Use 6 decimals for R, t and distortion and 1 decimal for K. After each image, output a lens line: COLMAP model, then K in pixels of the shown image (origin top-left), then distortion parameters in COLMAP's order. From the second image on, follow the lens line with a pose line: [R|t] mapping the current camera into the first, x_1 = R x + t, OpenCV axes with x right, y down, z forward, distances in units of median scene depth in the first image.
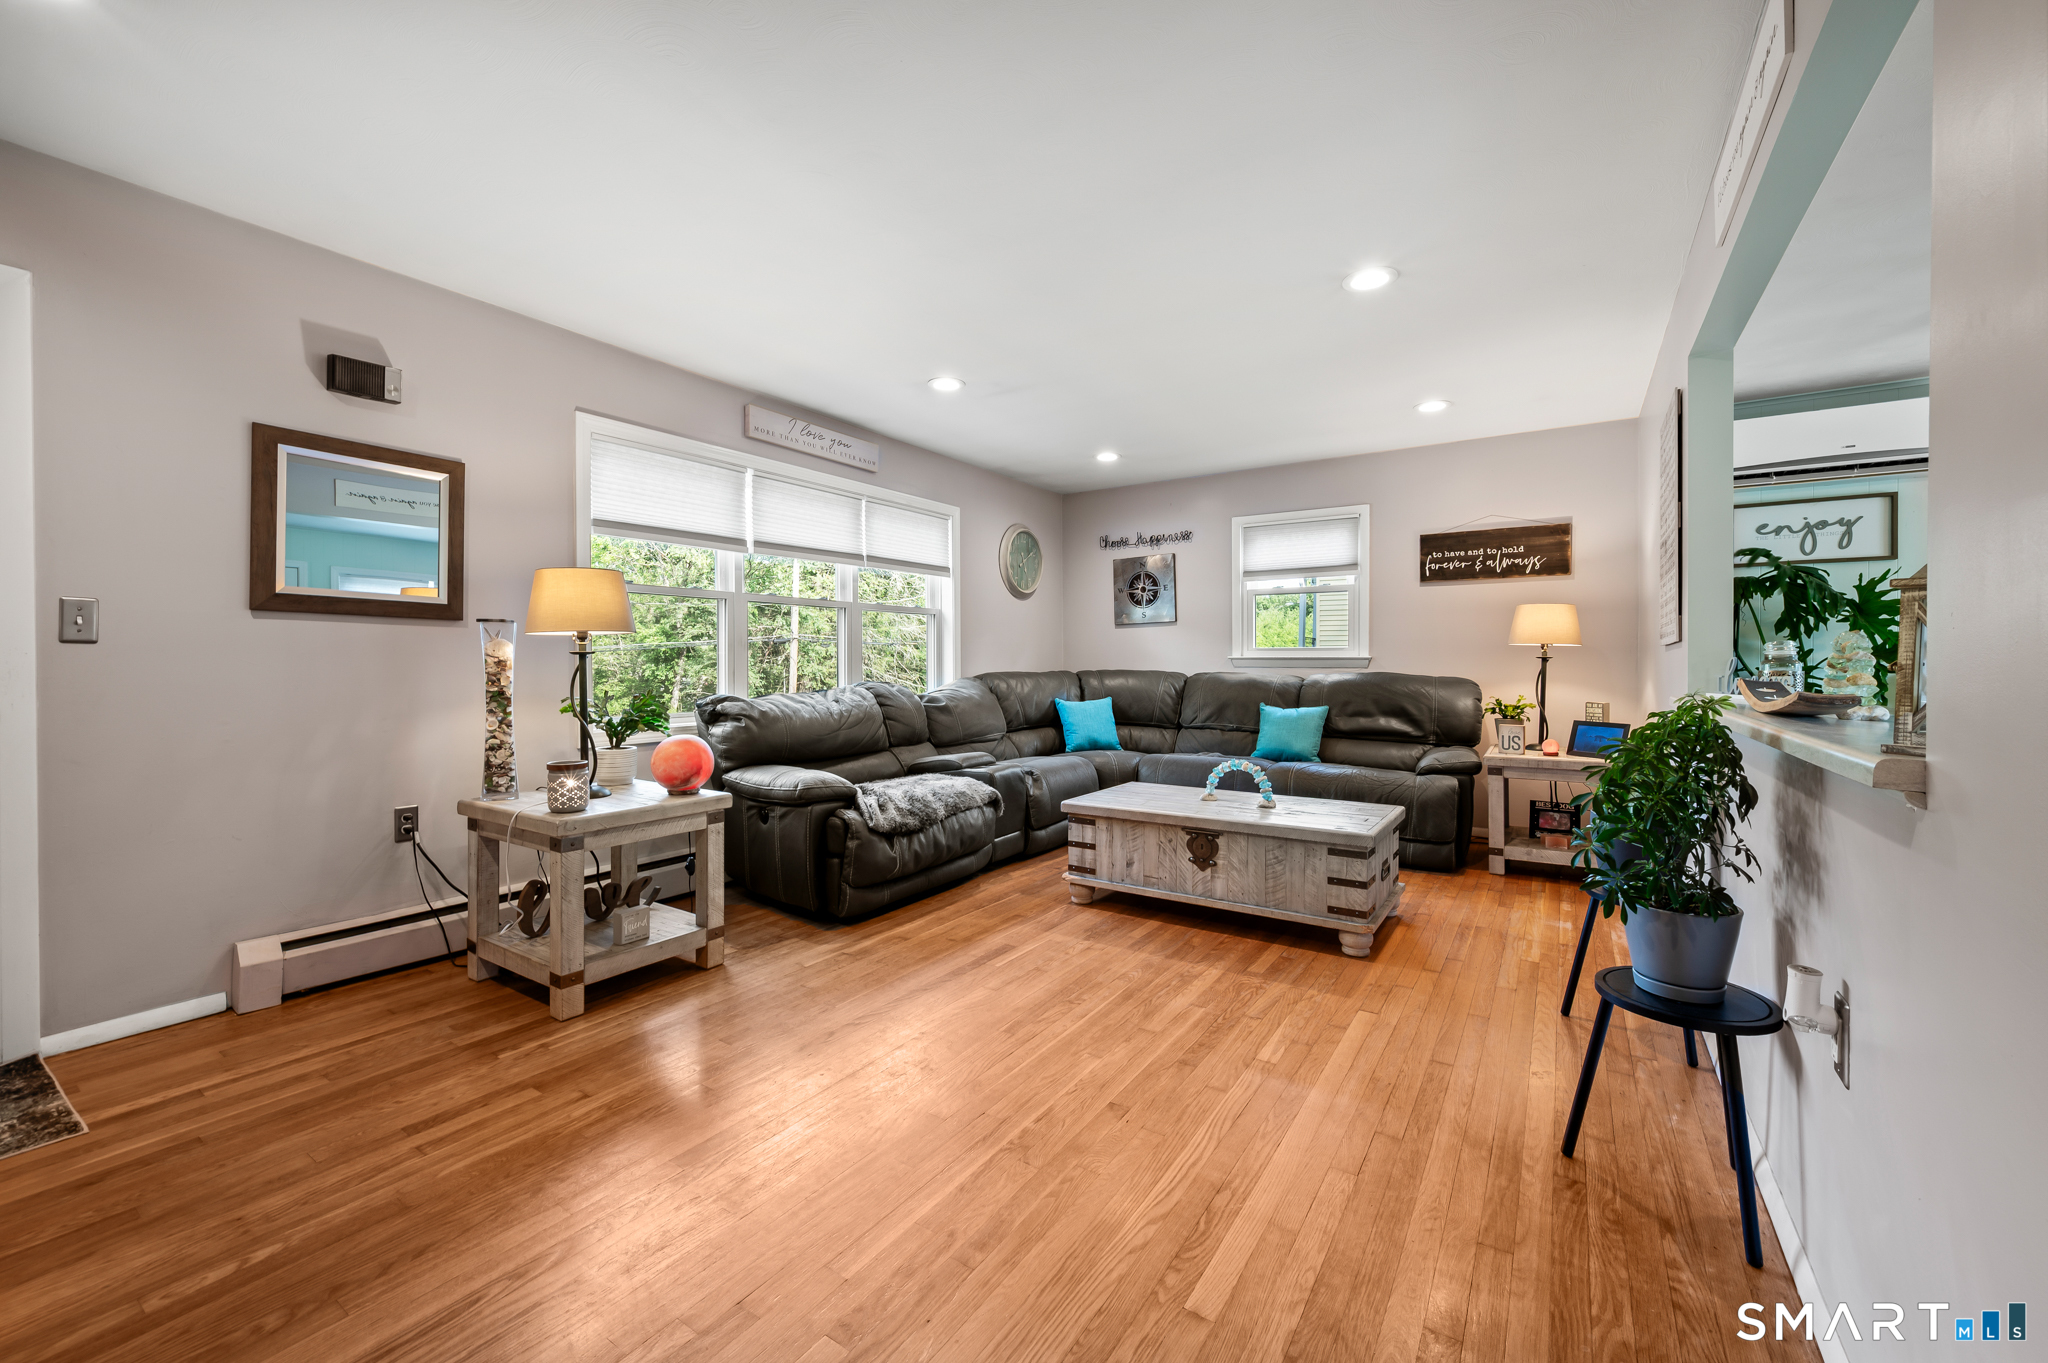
lens RADIAL K [[816.1, 0, 1124.0], [0, 816.1, 652.1], [0, 0, 1]] dist [-0.005518, 0.001243]
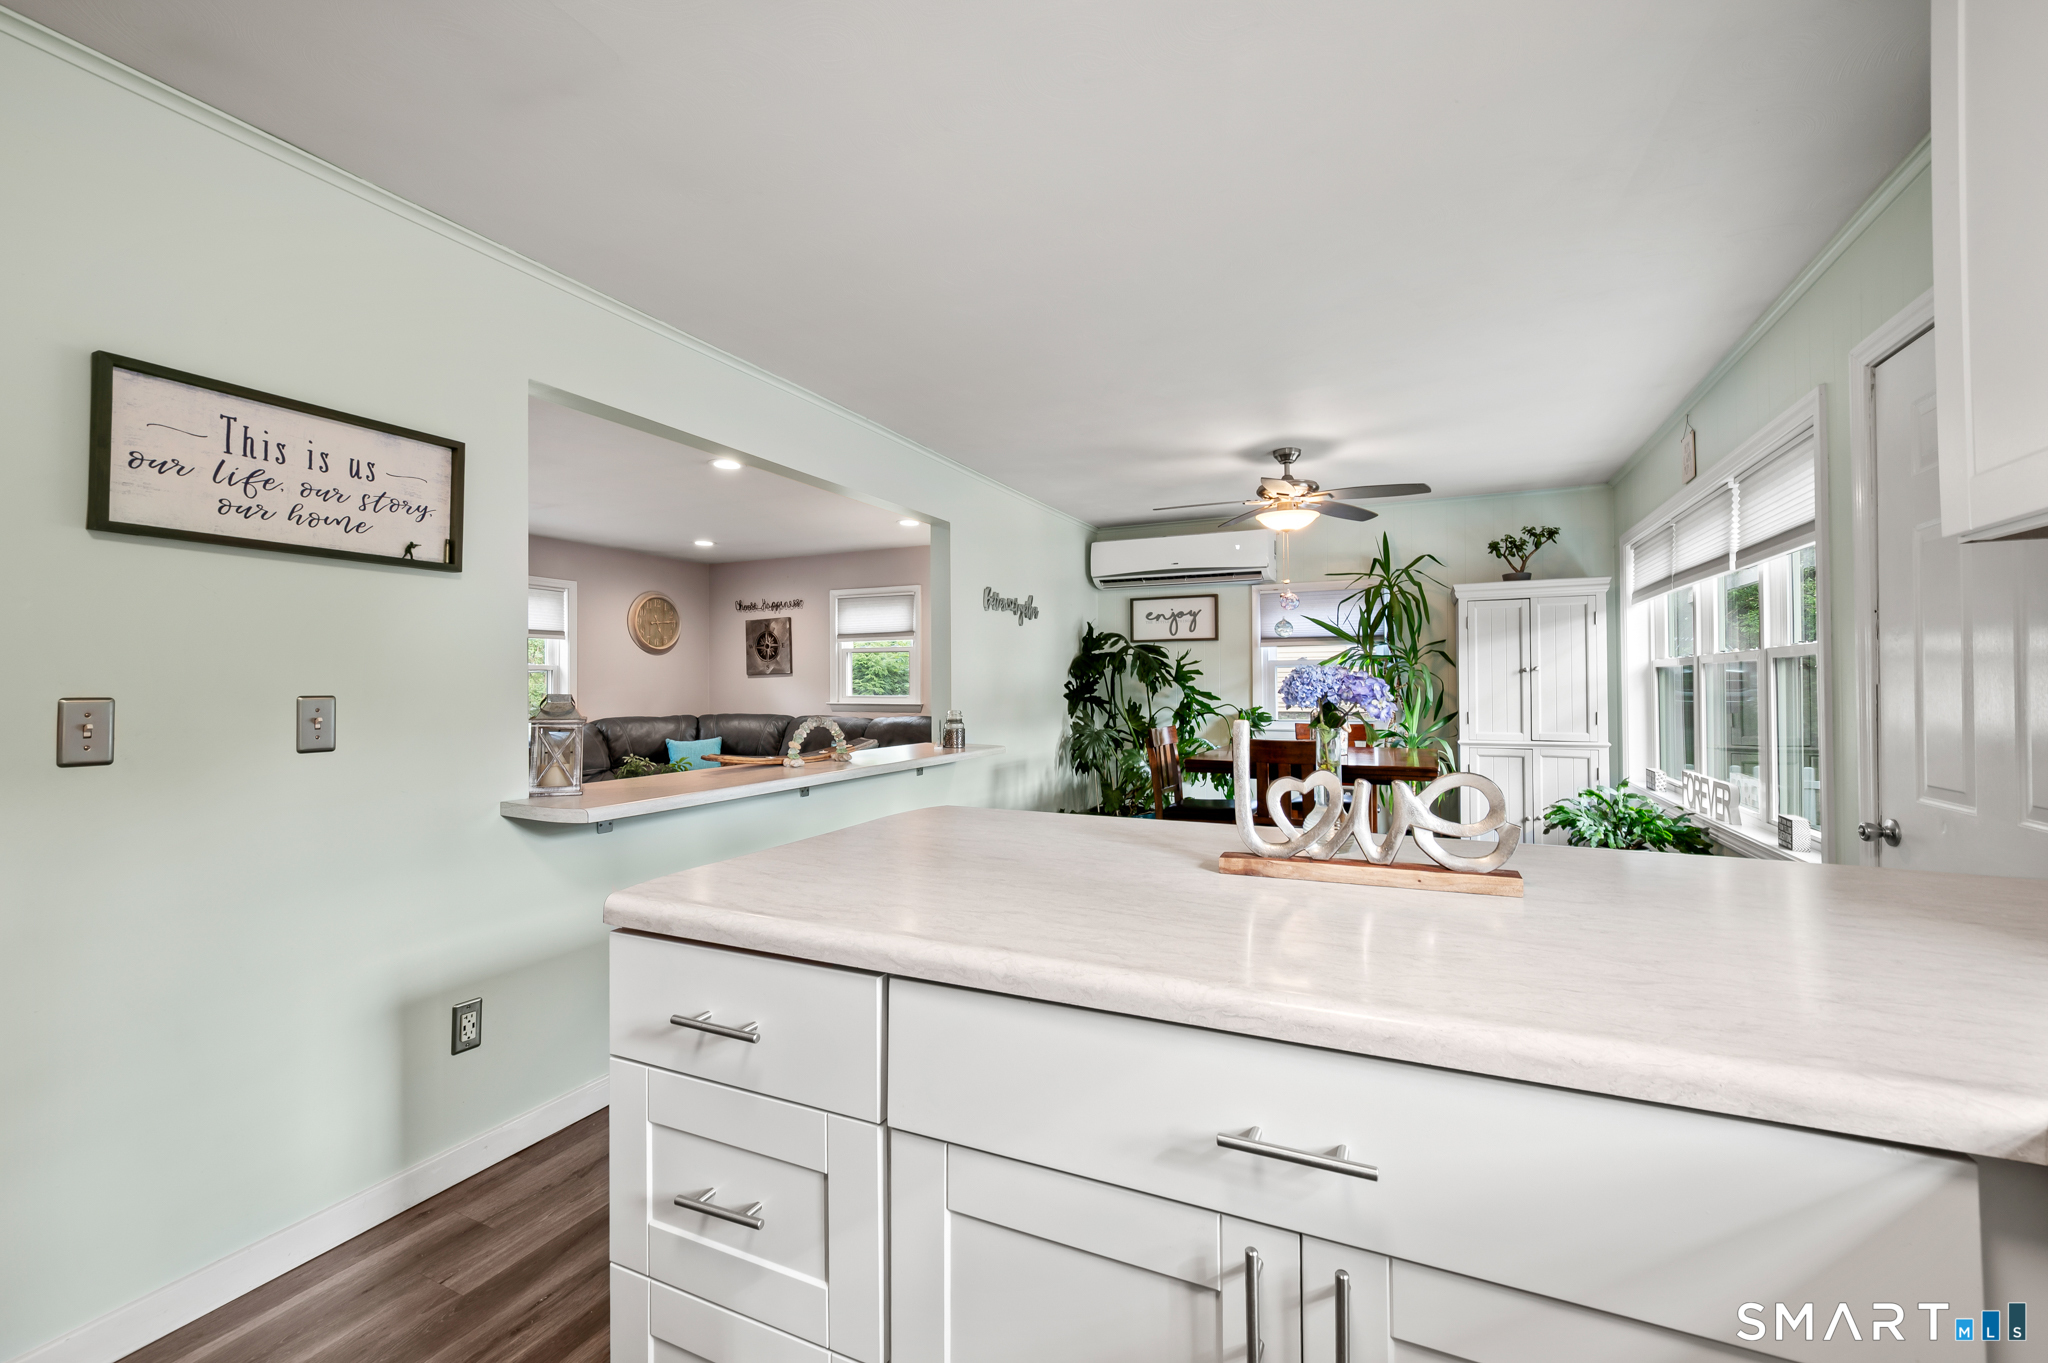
lens RADIAL K [[816.1, 0, 1028.4], [0, 816.1, 675.7], [0, 0, 1]] dist [-0.005518, 0.001243]
pose [[0.994381, 0.004241, 0.105776, 0.322148], [-0.003022, 0.999927, -0.011680, -0.024222], [-0.105818, 0.011295, 0.994321, -0.264174]]
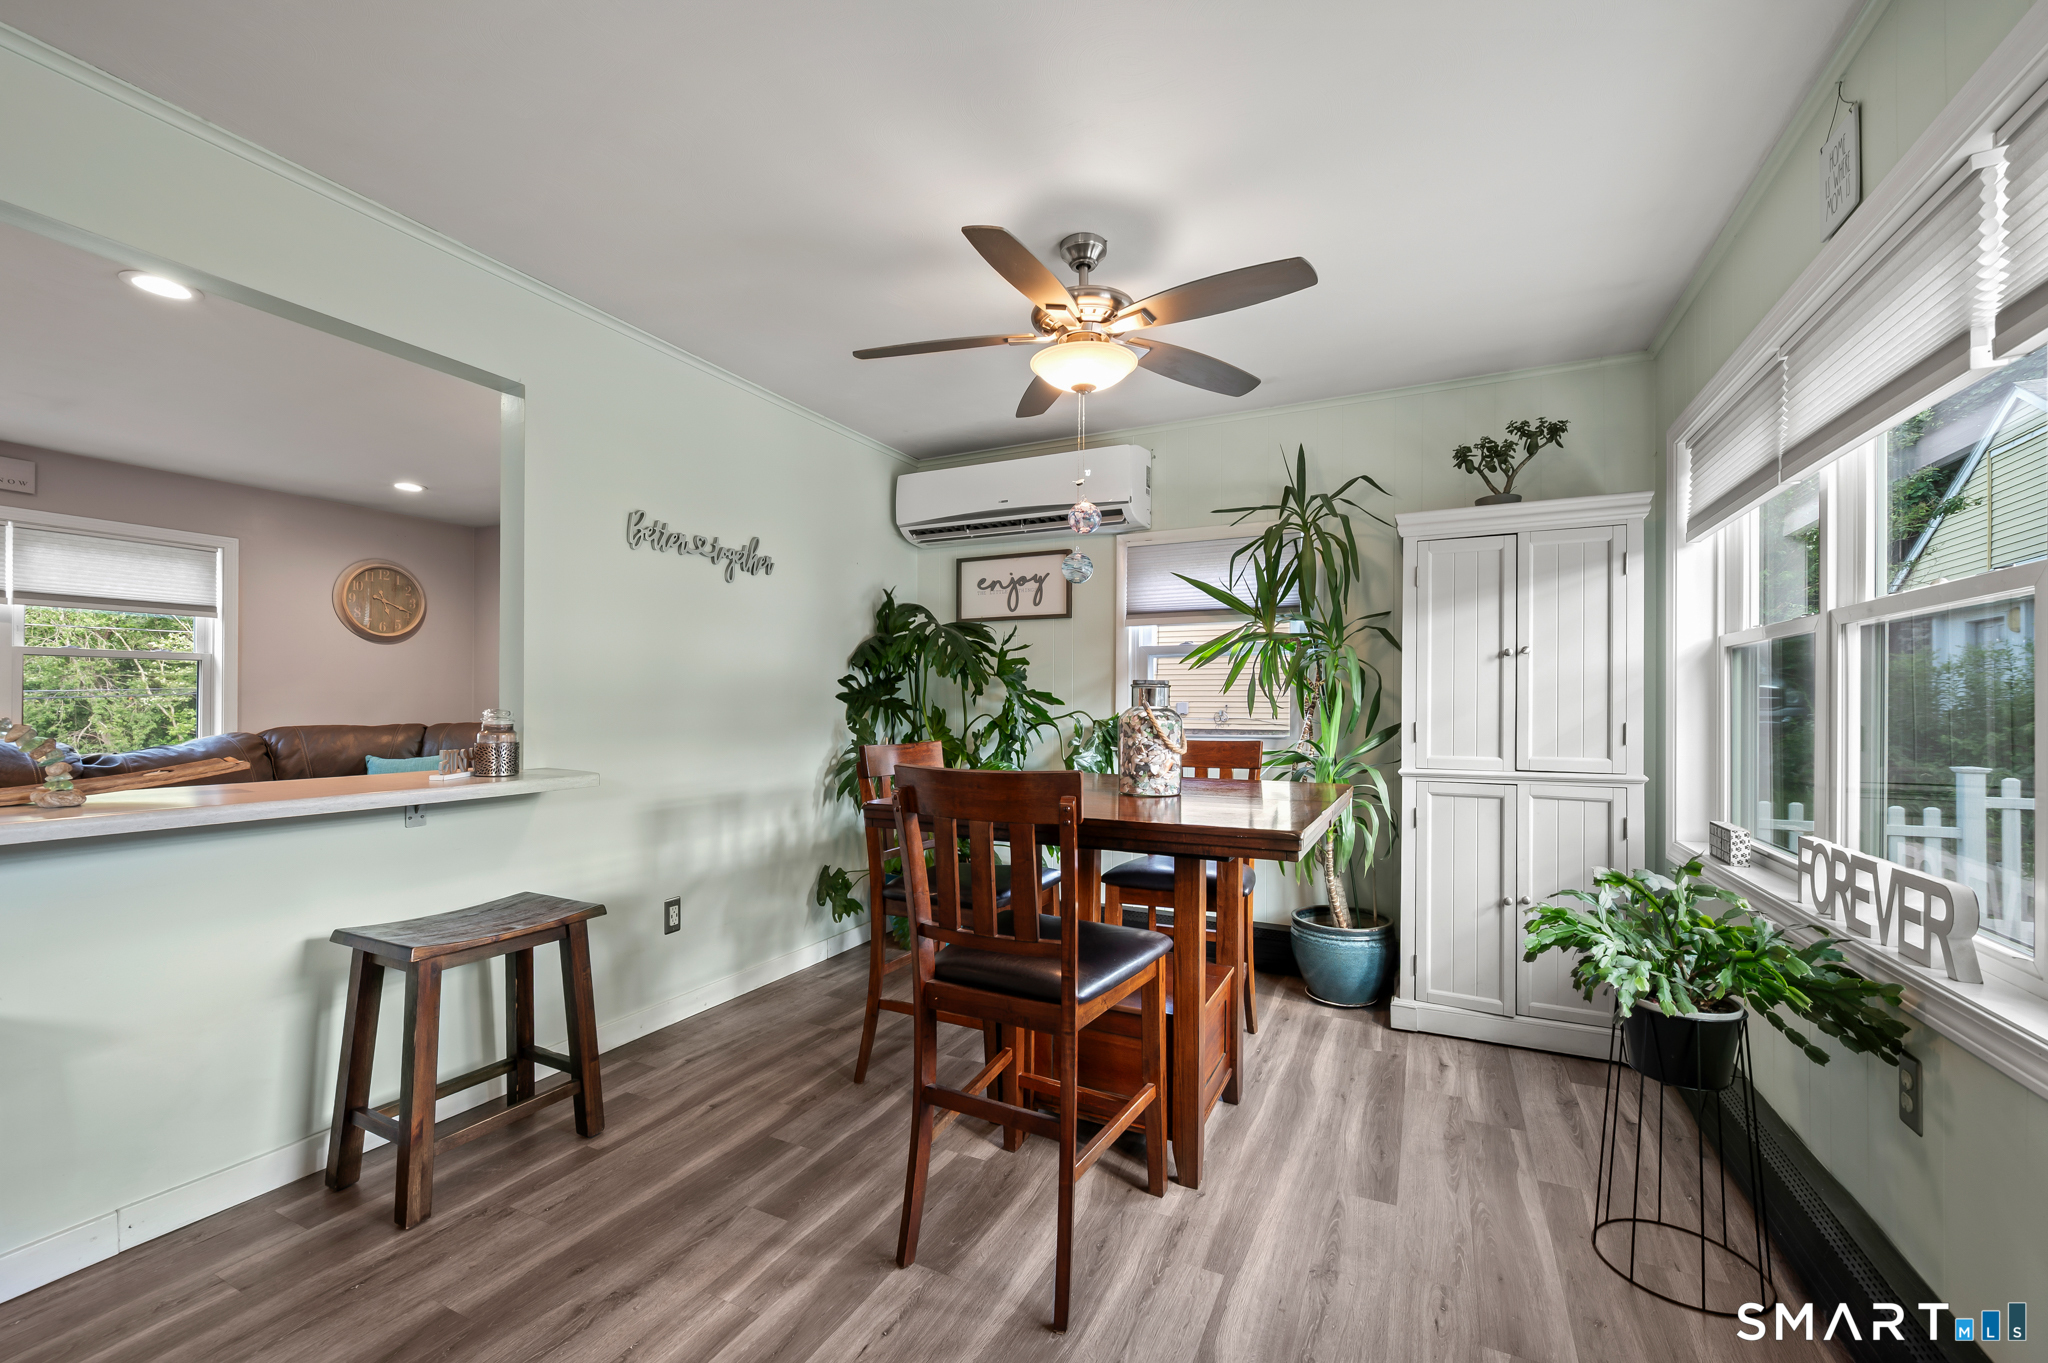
lens RADIAL K [[816.1, 0, 1060.6], [0, 816.1, 701.7], [0, 0, 1]] dist [-0.005518, 0.001243]
pose [[0.992265, 0.012251, 0.123532, 0.562851], [-0.011924, 0.999923, -0.003390, -0.007666], [-0.123564, 0.001891, 0.992335, 0.025061]]
